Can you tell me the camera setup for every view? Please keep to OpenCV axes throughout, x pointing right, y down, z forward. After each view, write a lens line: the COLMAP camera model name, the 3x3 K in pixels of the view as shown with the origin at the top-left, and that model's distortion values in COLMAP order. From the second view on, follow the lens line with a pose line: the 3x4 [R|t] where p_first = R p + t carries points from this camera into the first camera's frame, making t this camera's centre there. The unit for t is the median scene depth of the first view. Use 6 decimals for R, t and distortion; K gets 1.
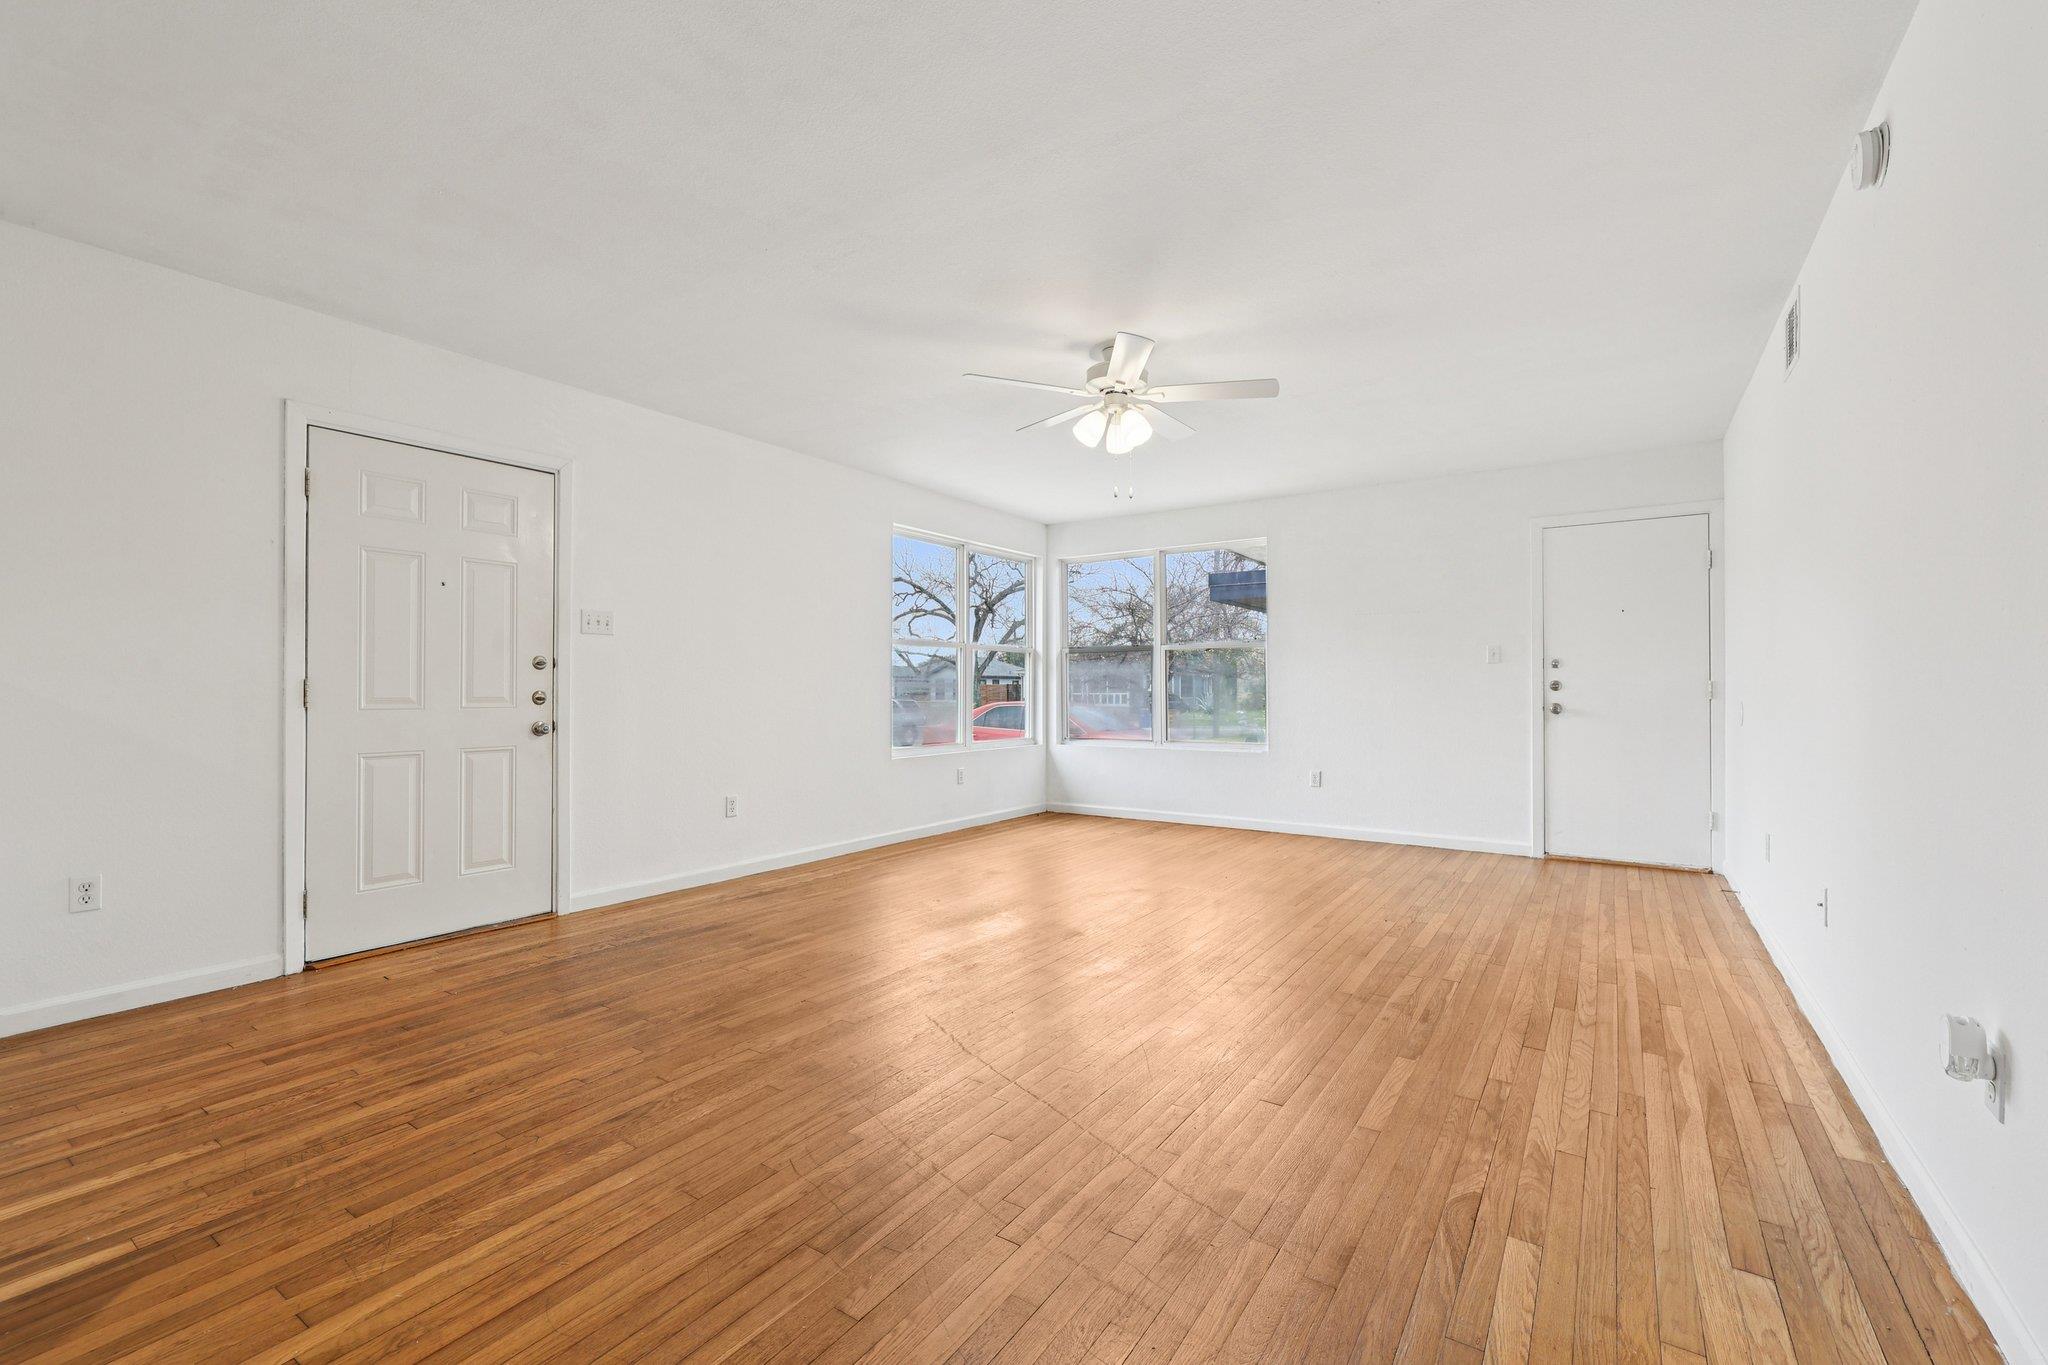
lens RADIAL K [[861.9, 0, 1027.3], [0, 861.9, 685.5], [0, 0, 1]] dist [0.000113, 0.000224]
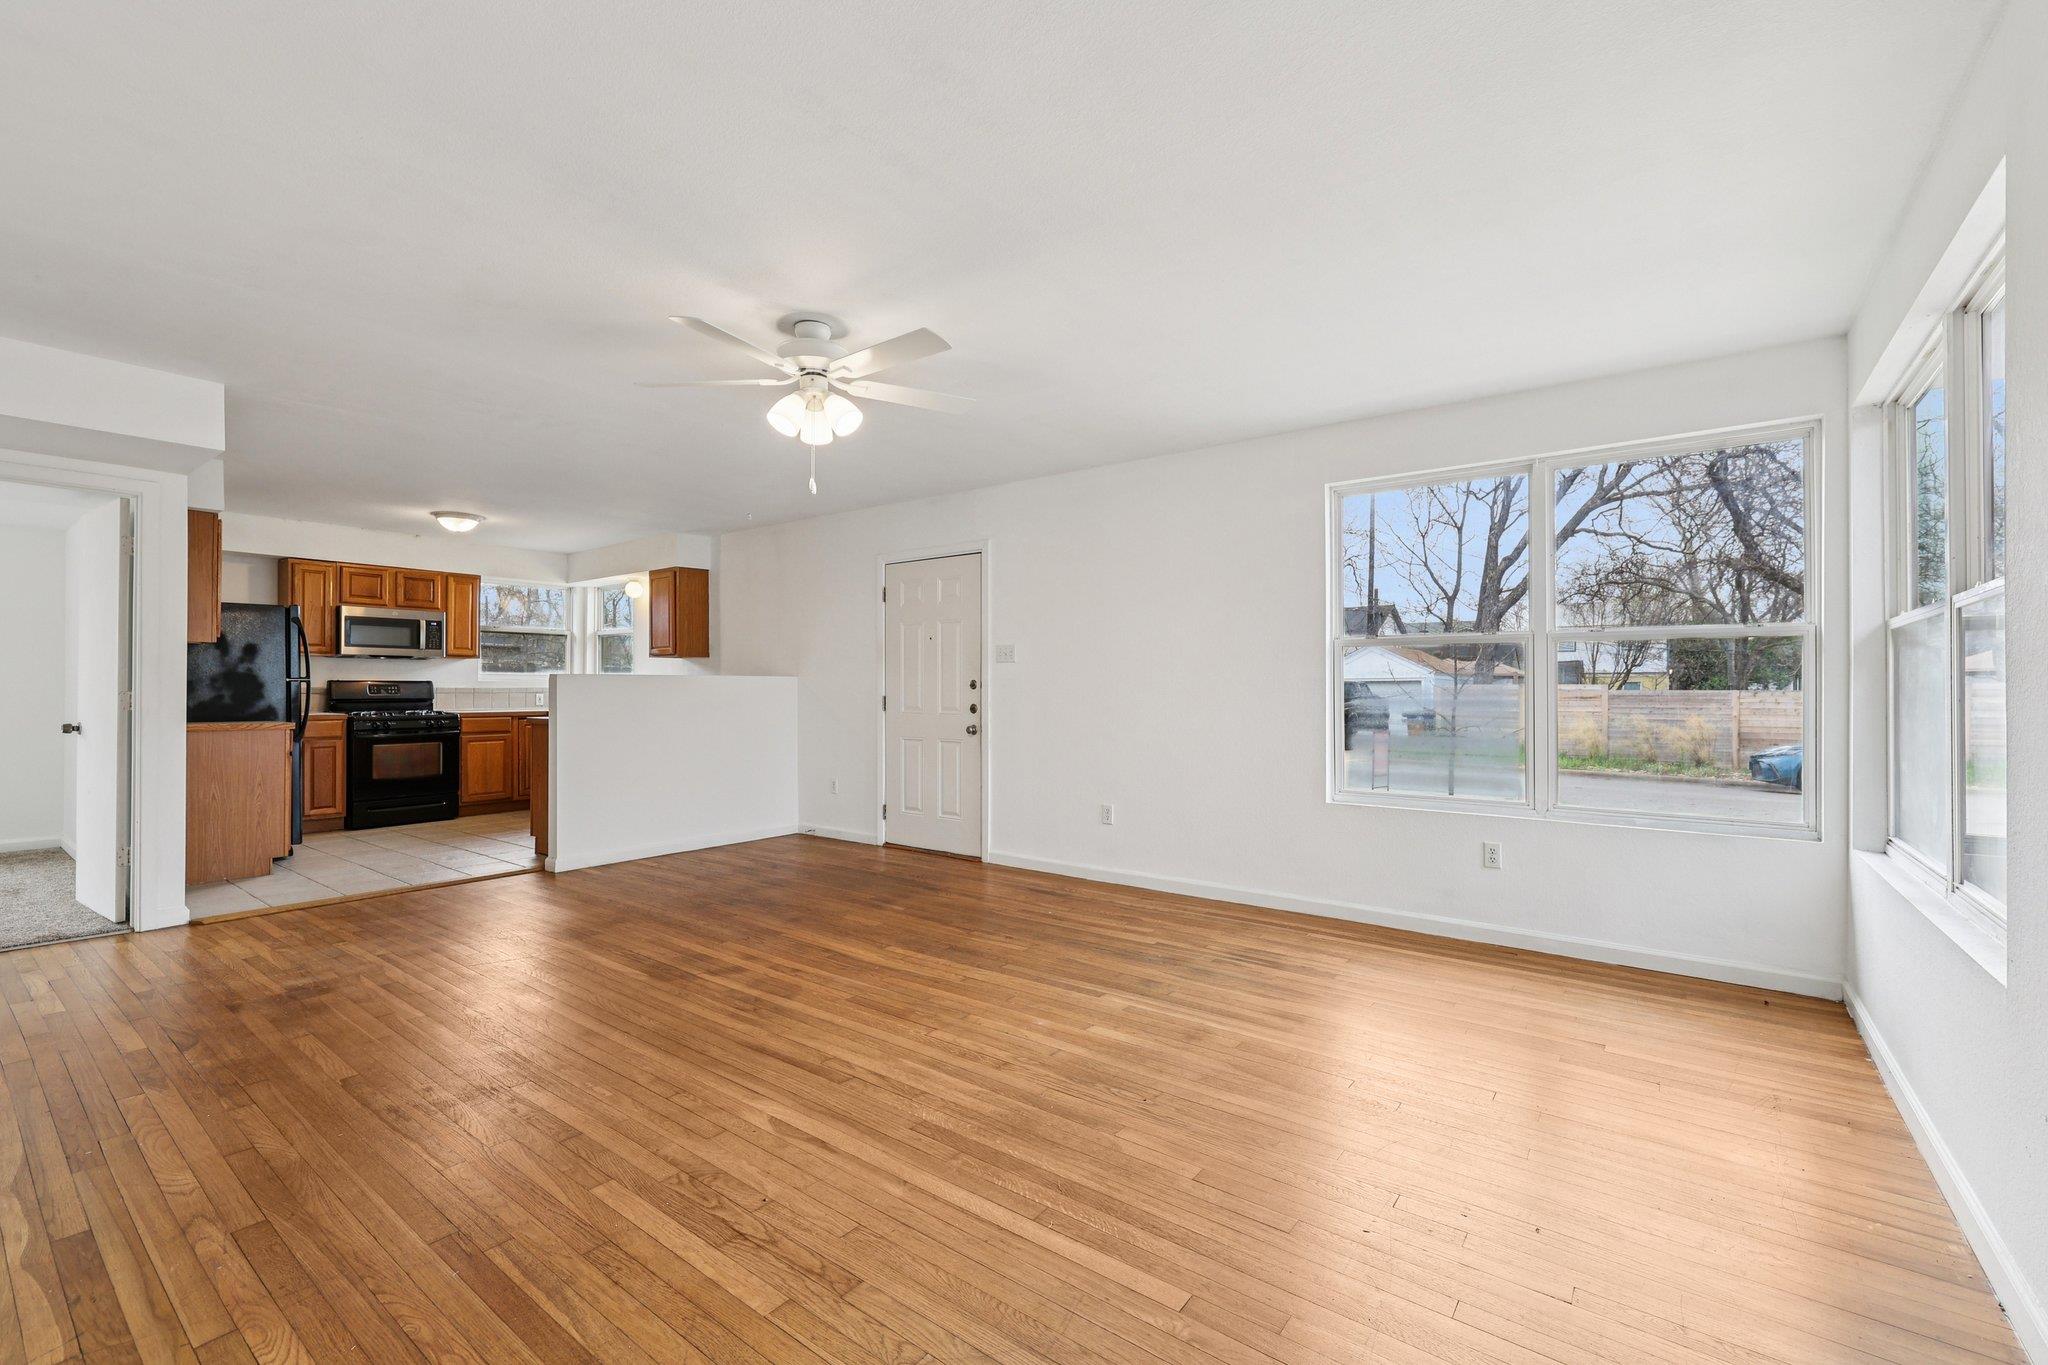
lens RADIAL K [[865.6, 0, 1026.4], [0, 865.6, 685.1], [0, 0, 1]] dist [0.000434, 0.000263]
pose [[-0.052910, -0.004766, -0.998588, 0.963619], [0.000934, 0.999988, -0.004823, -0.019410], [0.998599, -0.001188, -0.052905, 1.254769]]
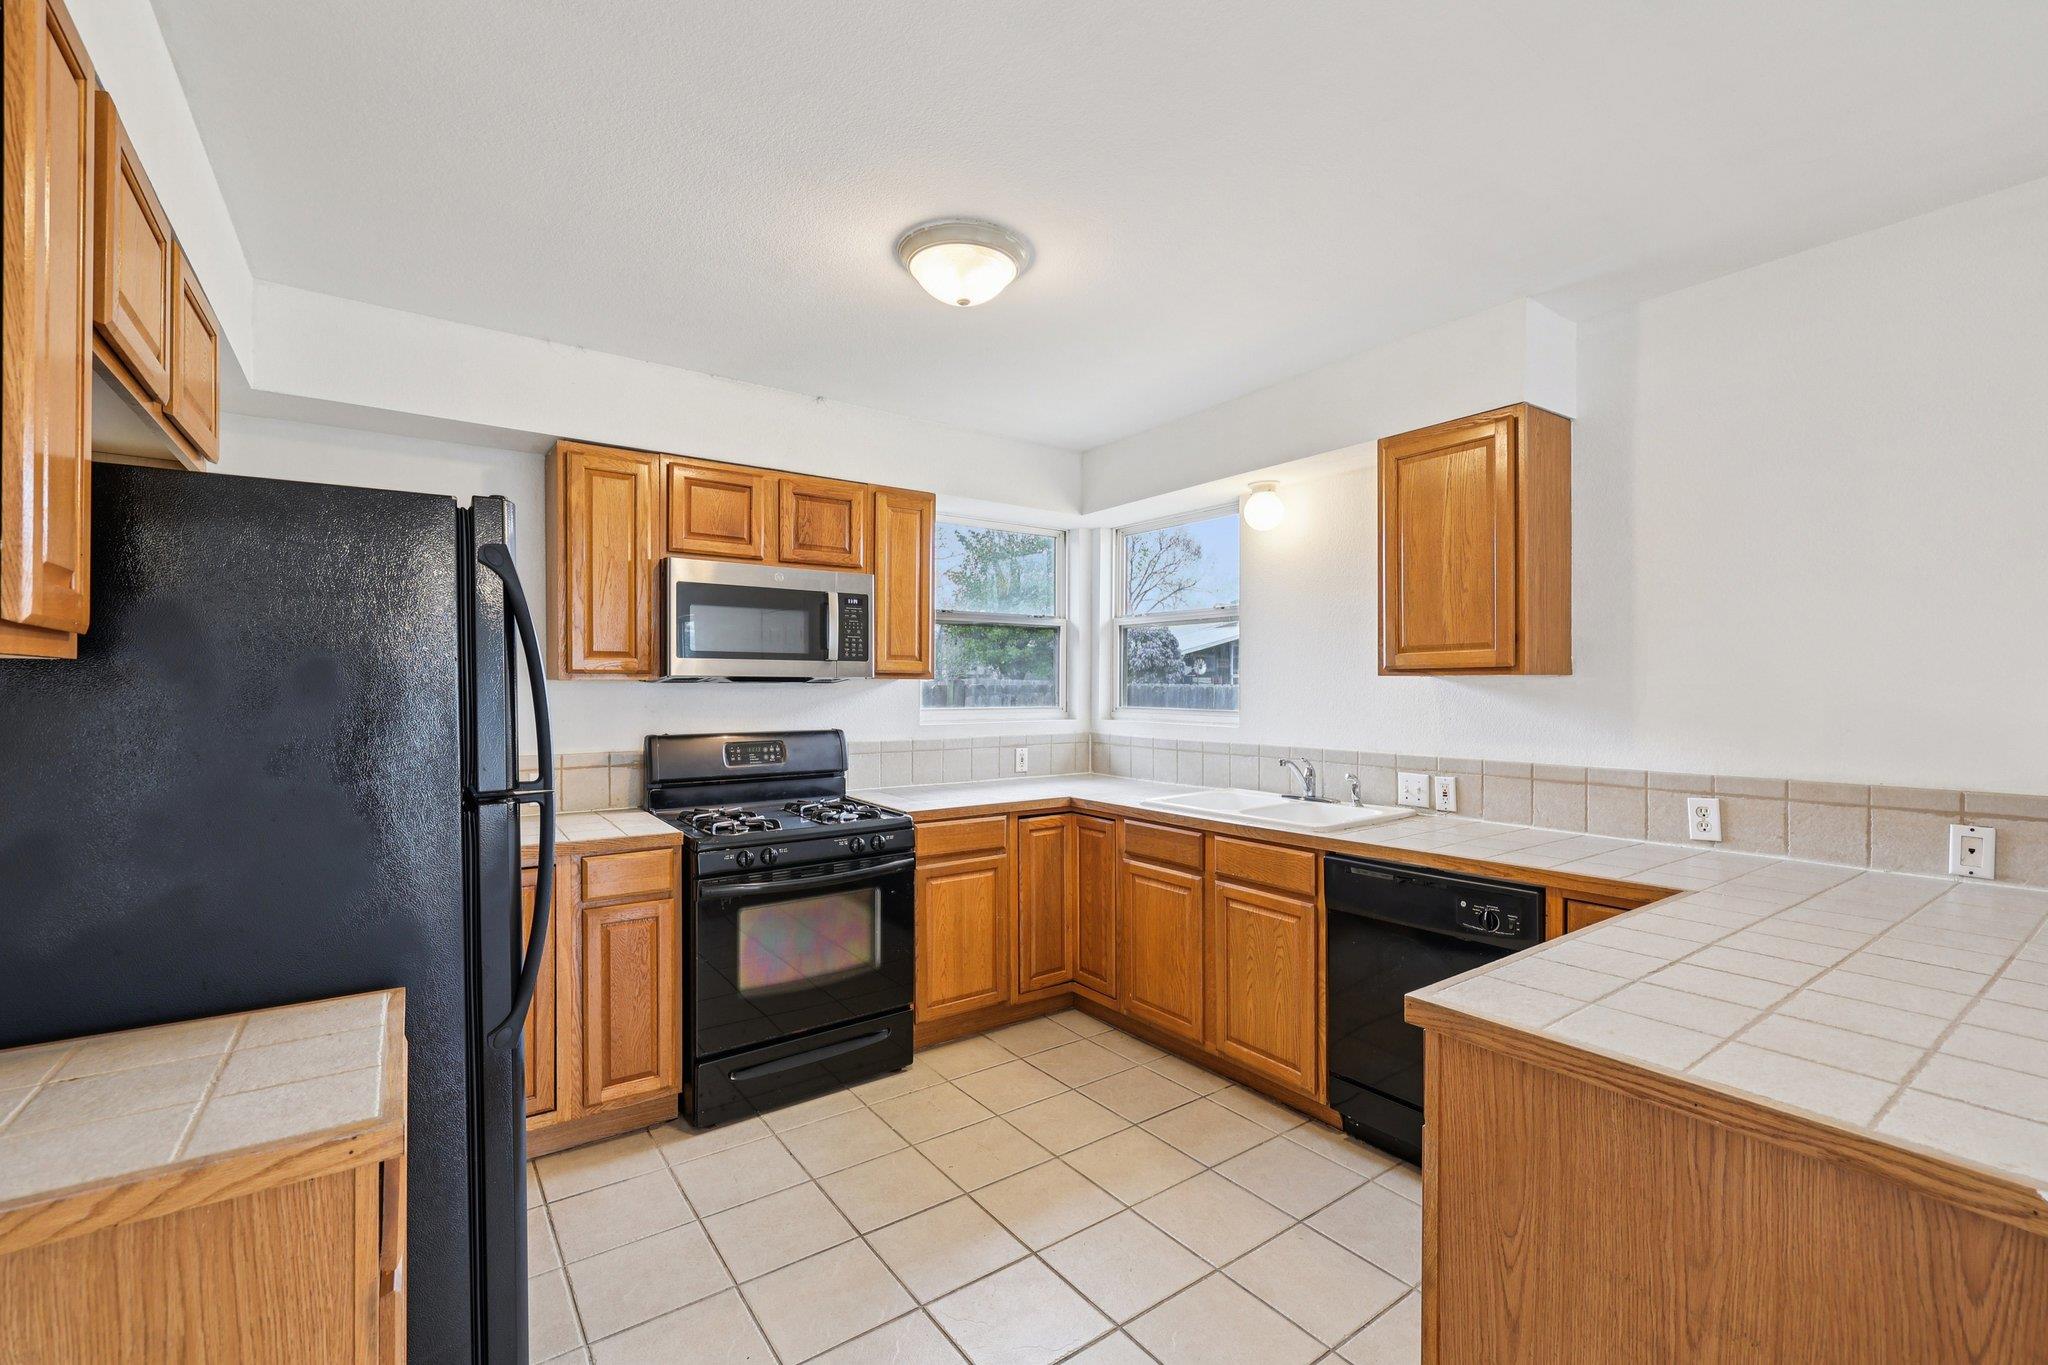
lens RADIAL K [[870.9, 0, 1026.1], [0, 870.9, 688.6], [0, 0, 1]] dist [0.001683, 0.000173]
pose [[-0.347591, 0.000654, -0.937646, -0.251647], [0.003029, 0.999995, -0.000426, -0.086120], [0.937642, -0.002988, -0.347591, 0.206750]]
